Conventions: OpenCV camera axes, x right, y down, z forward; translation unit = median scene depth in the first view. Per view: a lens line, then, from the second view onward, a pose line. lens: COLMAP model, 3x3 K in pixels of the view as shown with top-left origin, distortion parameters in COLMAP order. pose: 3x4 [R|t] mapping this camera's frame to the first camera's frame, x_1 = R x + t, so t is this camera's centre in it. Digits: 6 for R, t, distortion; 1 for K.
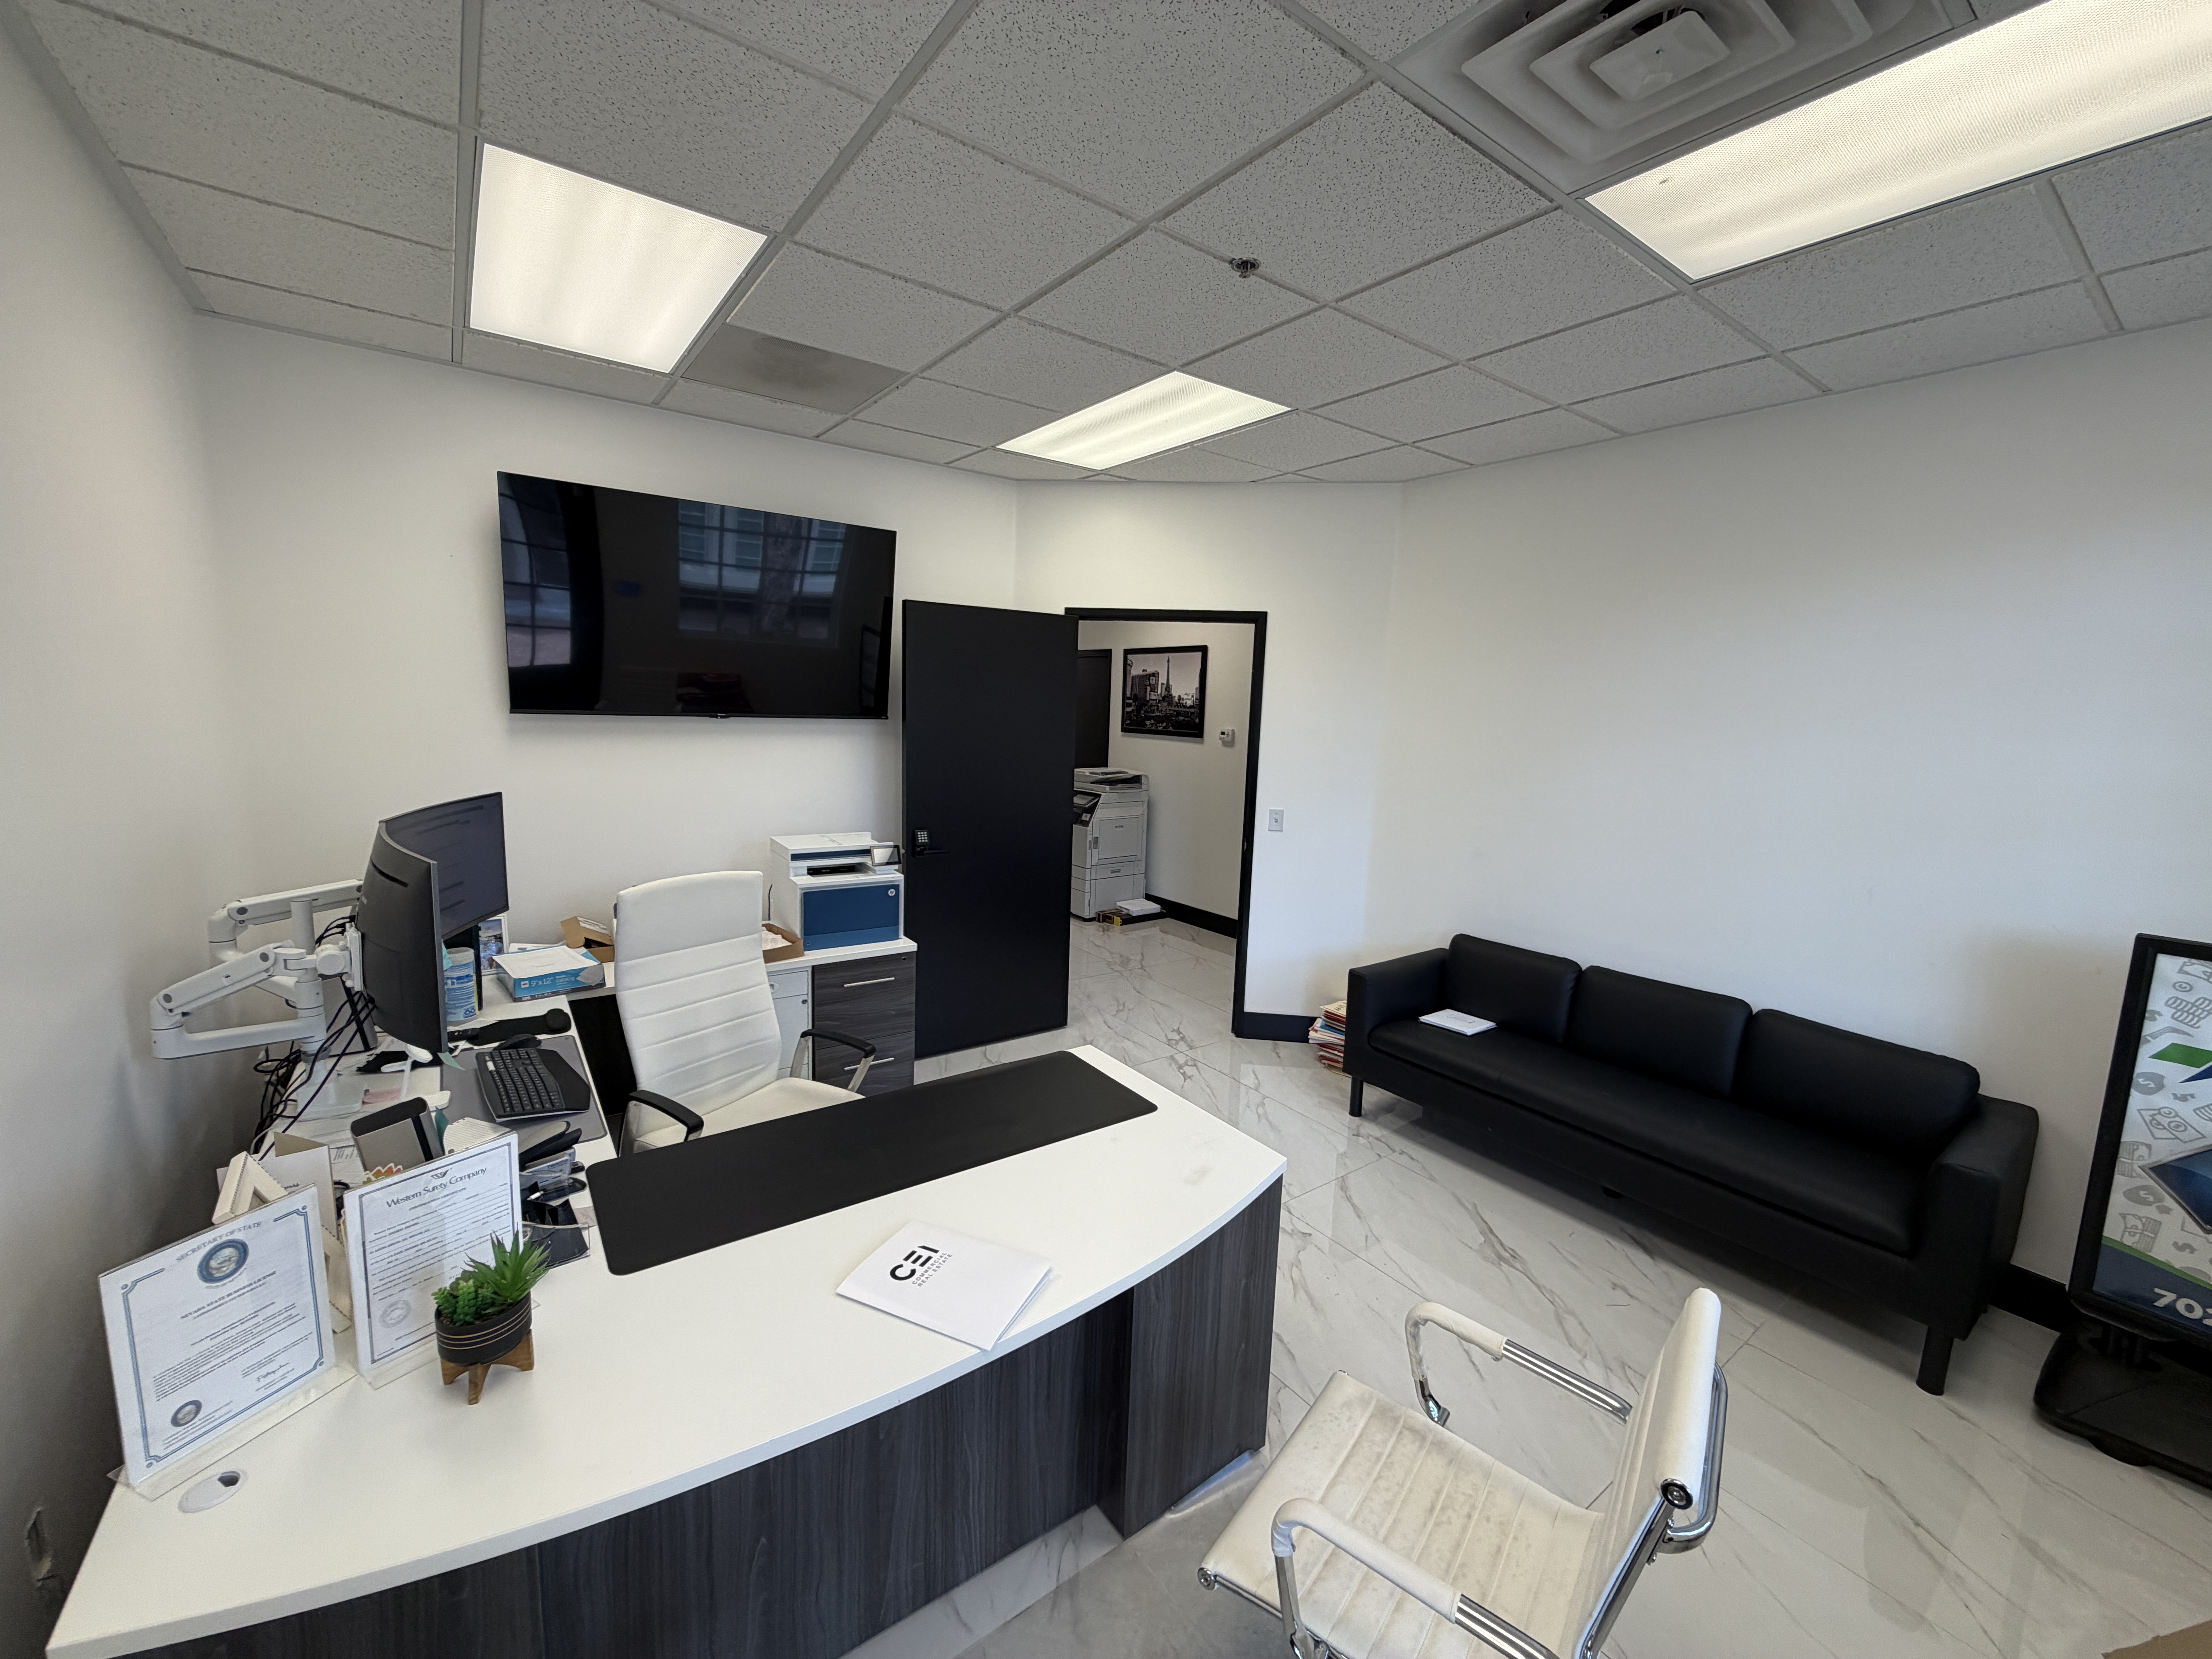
lens RADIAL K [[890.7, 0, 1106.0], [0, 890.7, 829.5], [0, 0, 1]] dist [0.001436, 0.000486]
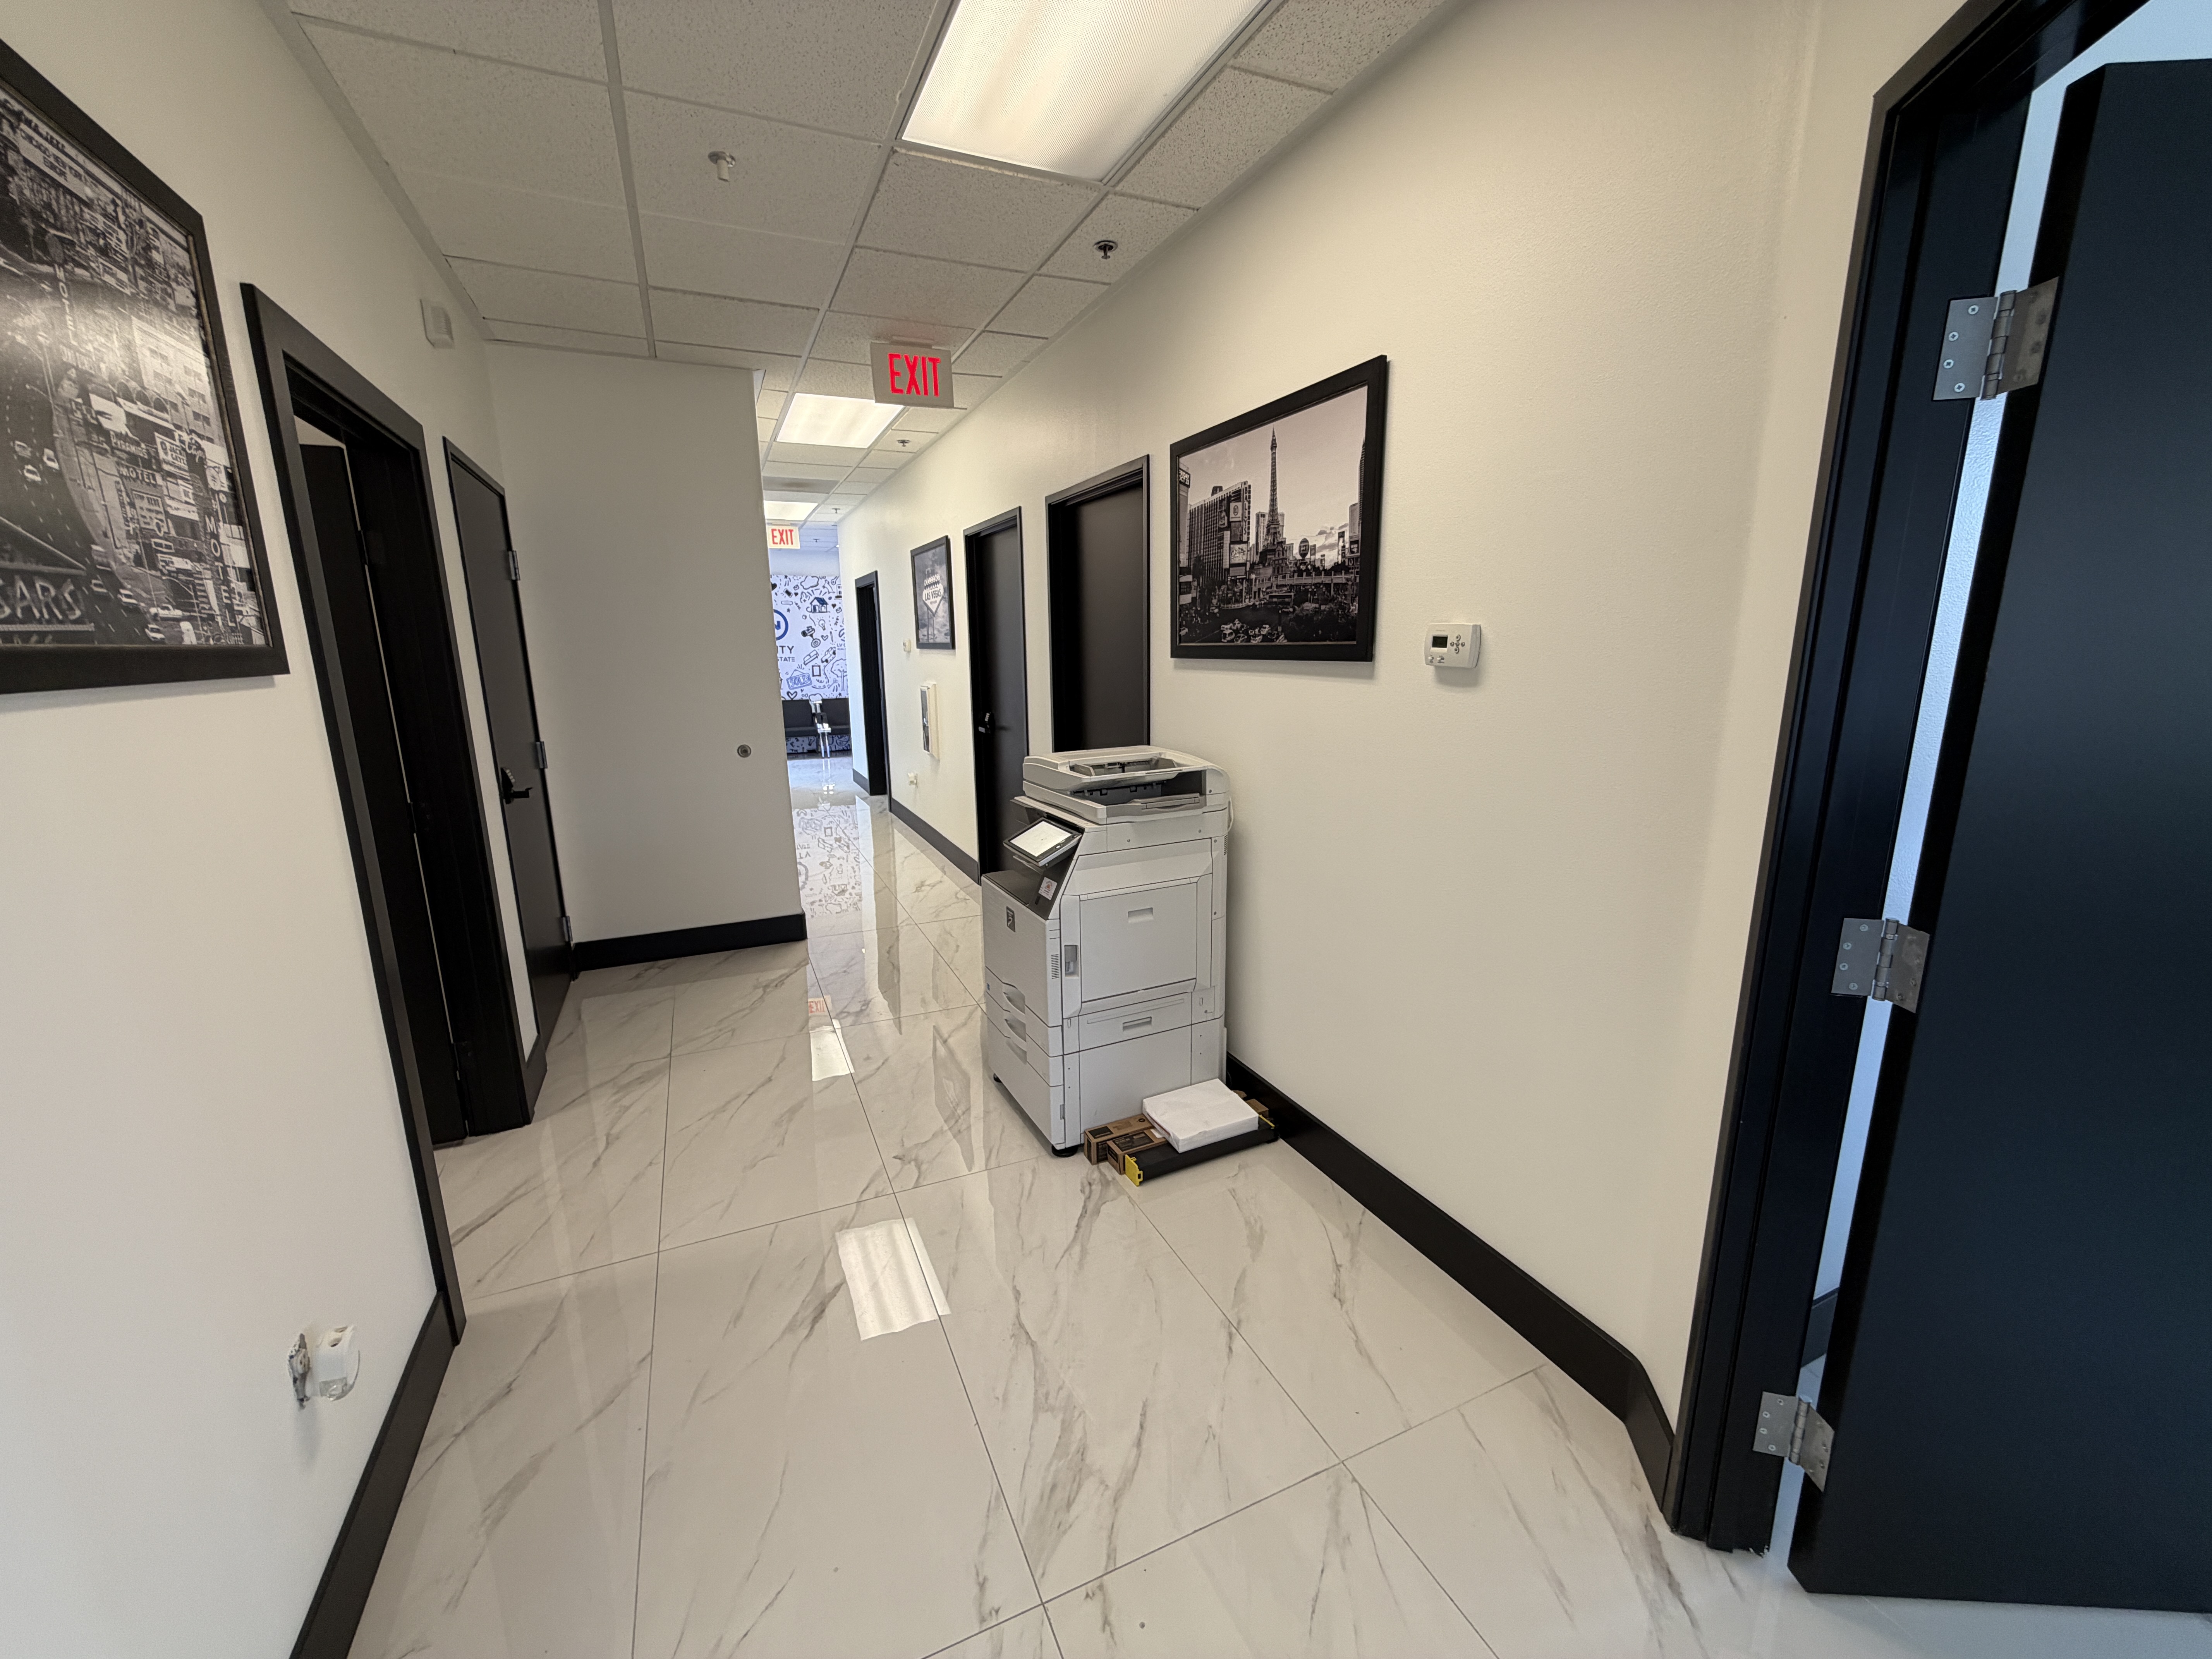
lens RADIAL K [[890.7, 0, 1106.0], [0, 890.7, 829.5], [0, 0, 1]] dist [0.001436, 0.000486]
pose [[0.978245, -0.001931, -0.207444, 0.077993], [0.015037, 0.997986, 0.061619, -0.060335], [0.206907, -0.063397, 0.976304, 0.633203]]
